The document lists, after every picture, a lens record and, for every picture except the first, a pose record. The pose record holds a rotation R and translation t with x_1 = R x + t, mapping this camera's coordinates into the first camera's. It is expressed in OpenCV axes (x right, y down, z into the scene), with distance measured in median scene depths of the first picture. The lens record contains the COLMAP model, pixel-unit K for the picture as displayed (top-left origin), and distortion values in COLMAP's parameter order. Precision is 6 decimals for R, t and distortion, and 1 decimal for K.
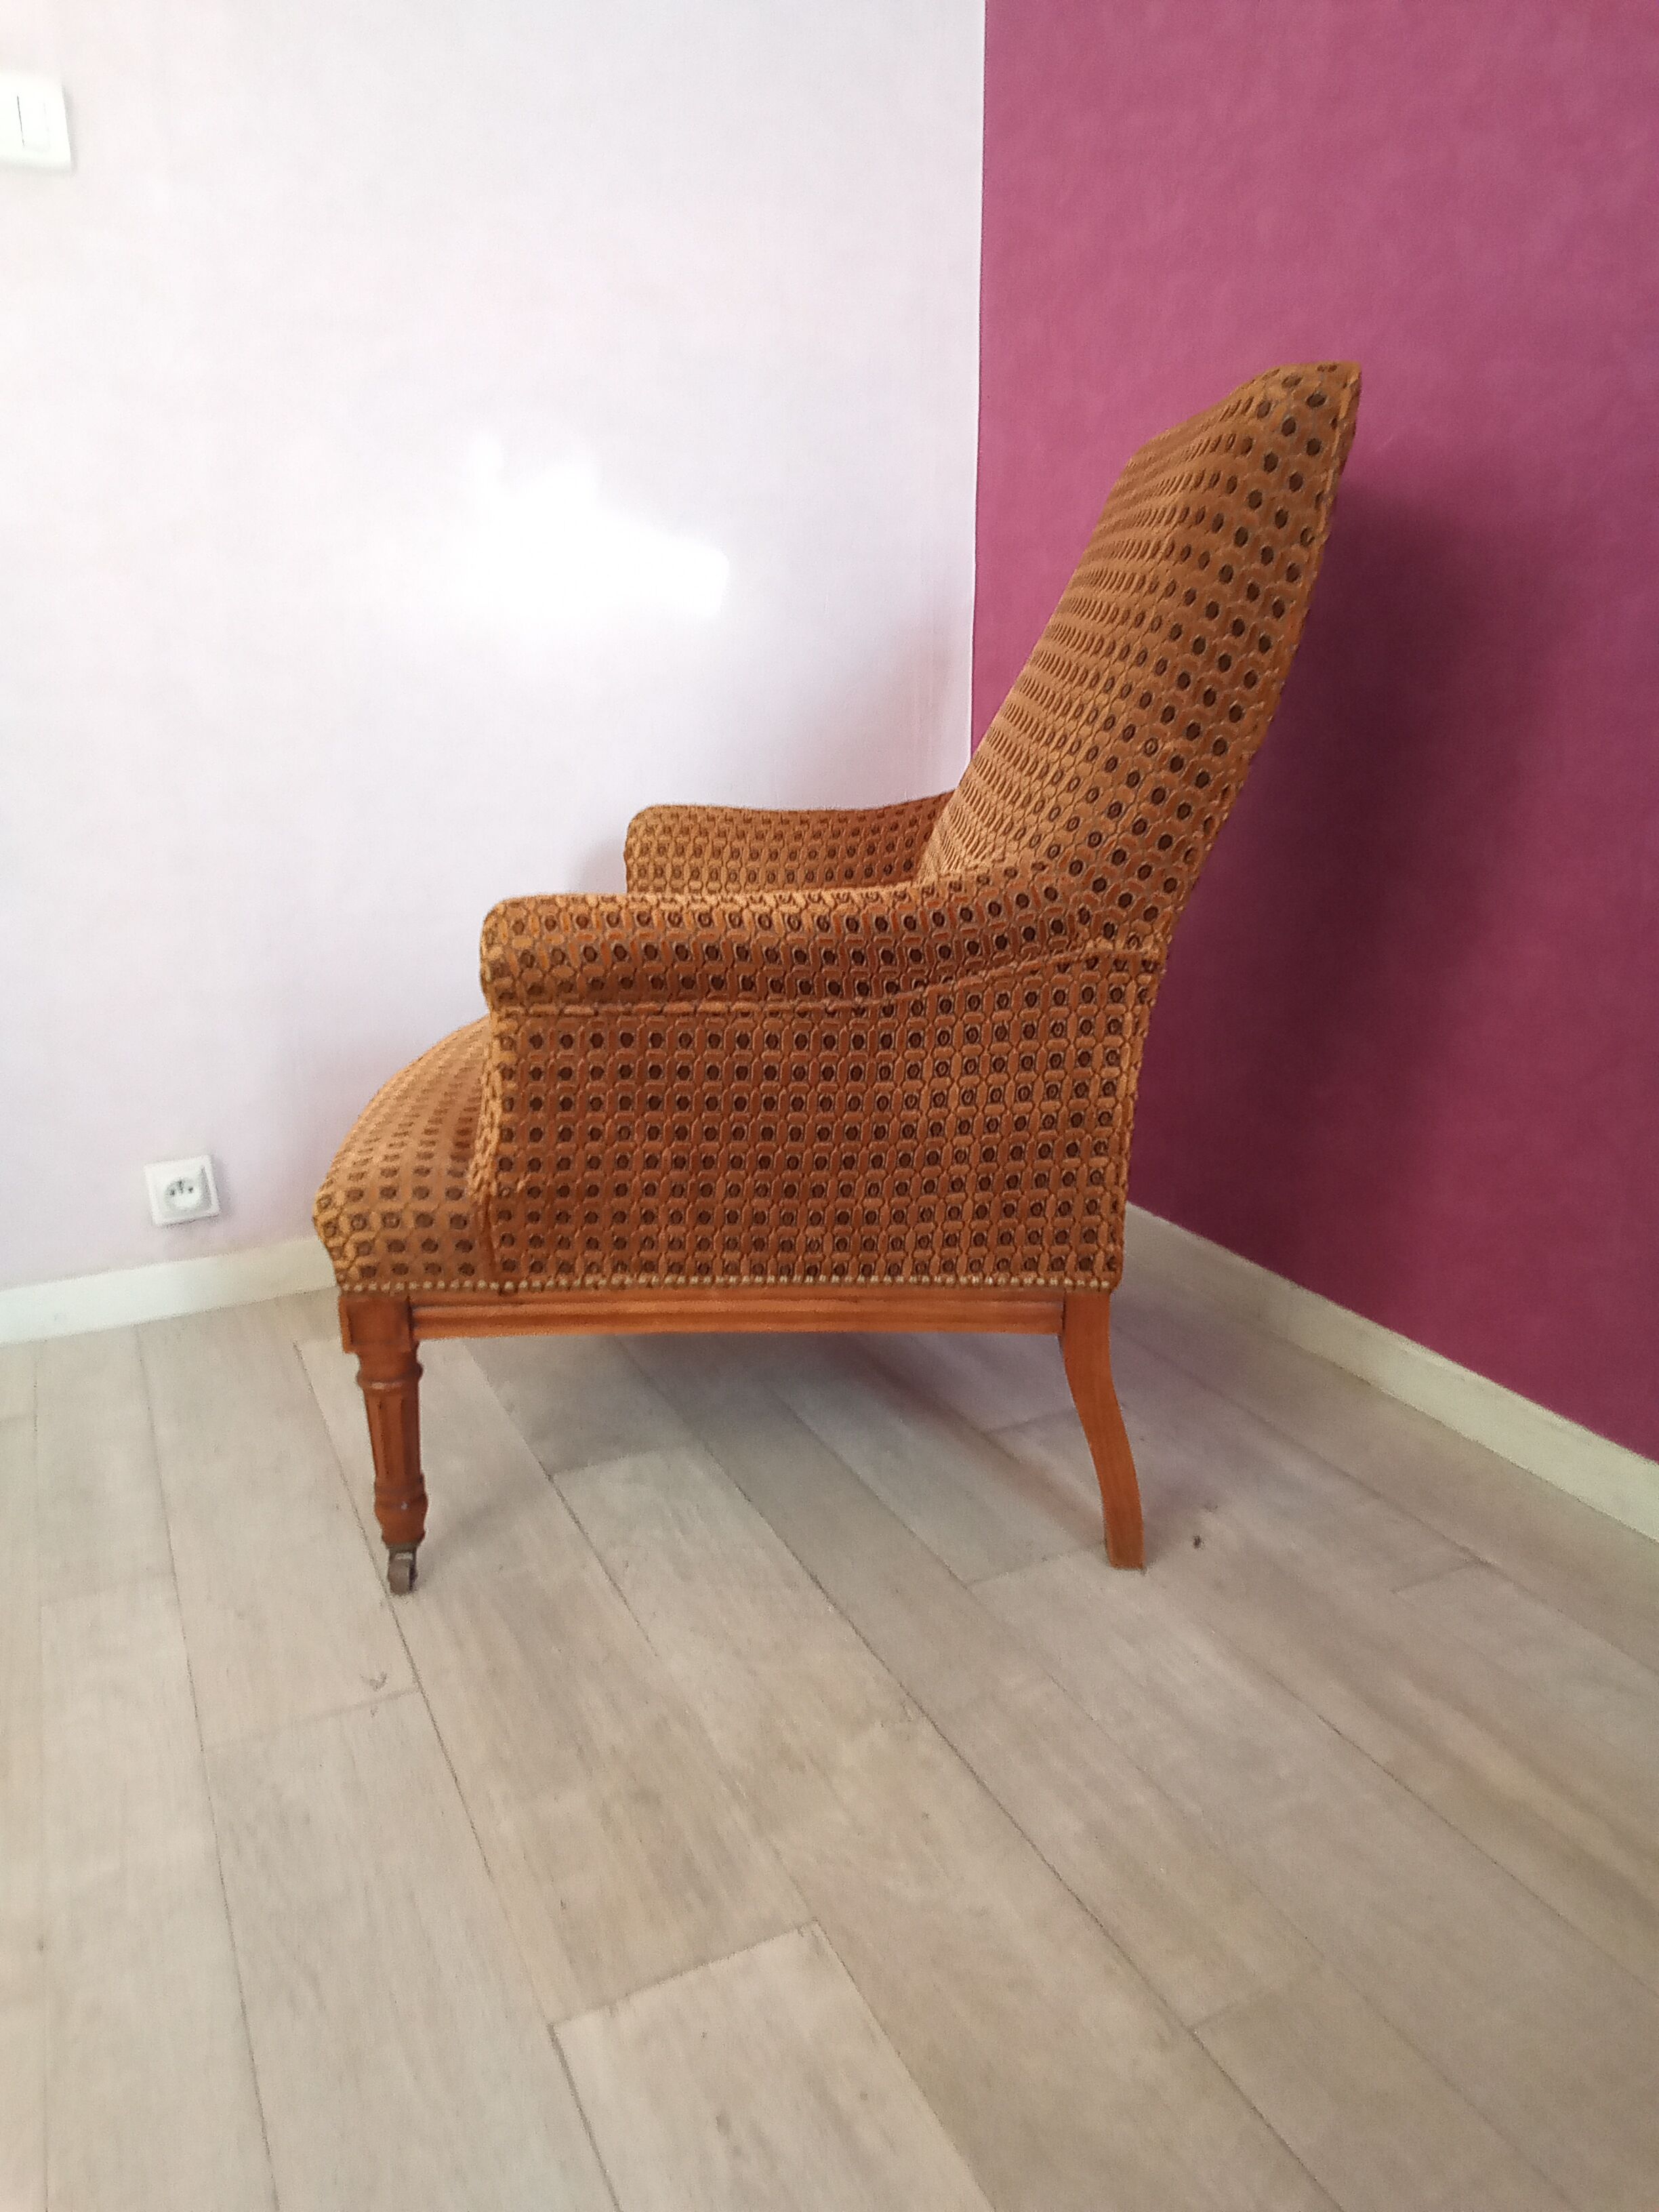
lens RADIAL K [[1525.4, 0, 828.8], [0, 1525.4, 1114.0], [0, 0, 1]] dist [0.054585, -0.062745]
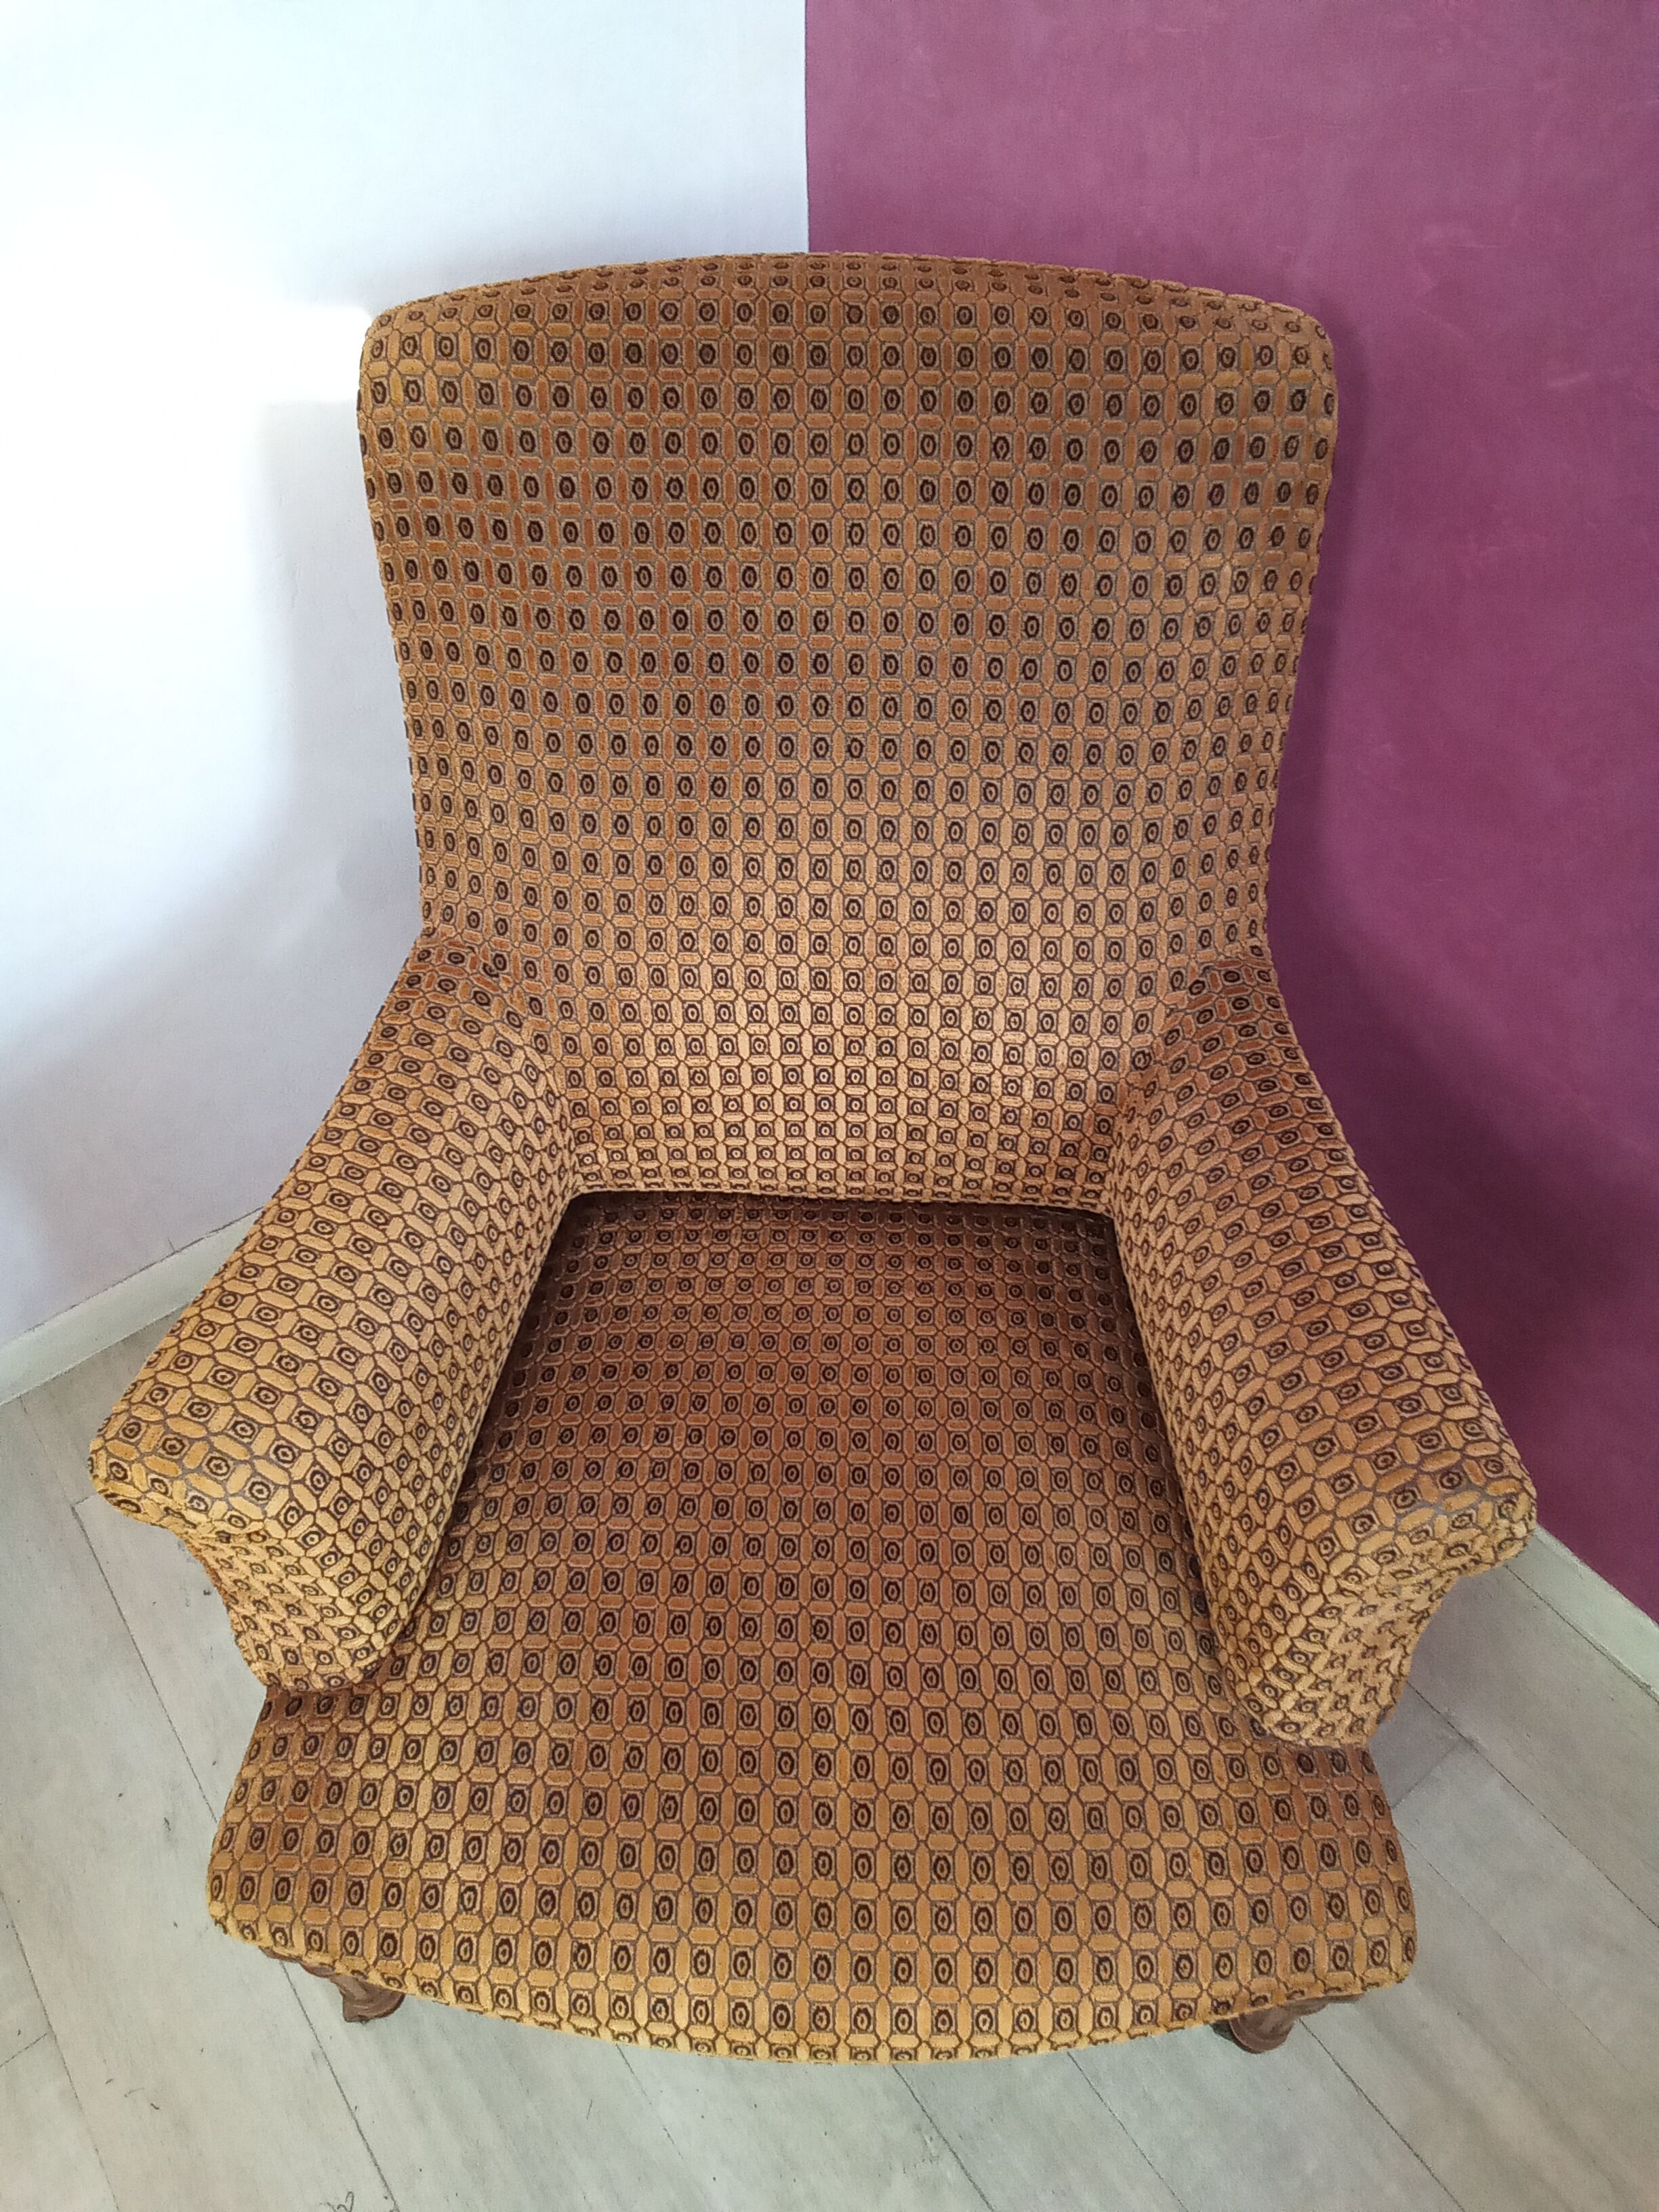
lens RADIAL K [[1525.4, 0, 828.8], [0, 1525.4, 1114.0], [0, 0, 1]] dist [0.054585, -0.062745]
pose [[0.982751, -0.135015, 0.126379, -0.045508], [0.052416, 0.858703, 0.509786, -0.686374], [-0.177351, -0.494368, 0.850968, 0.542829]]
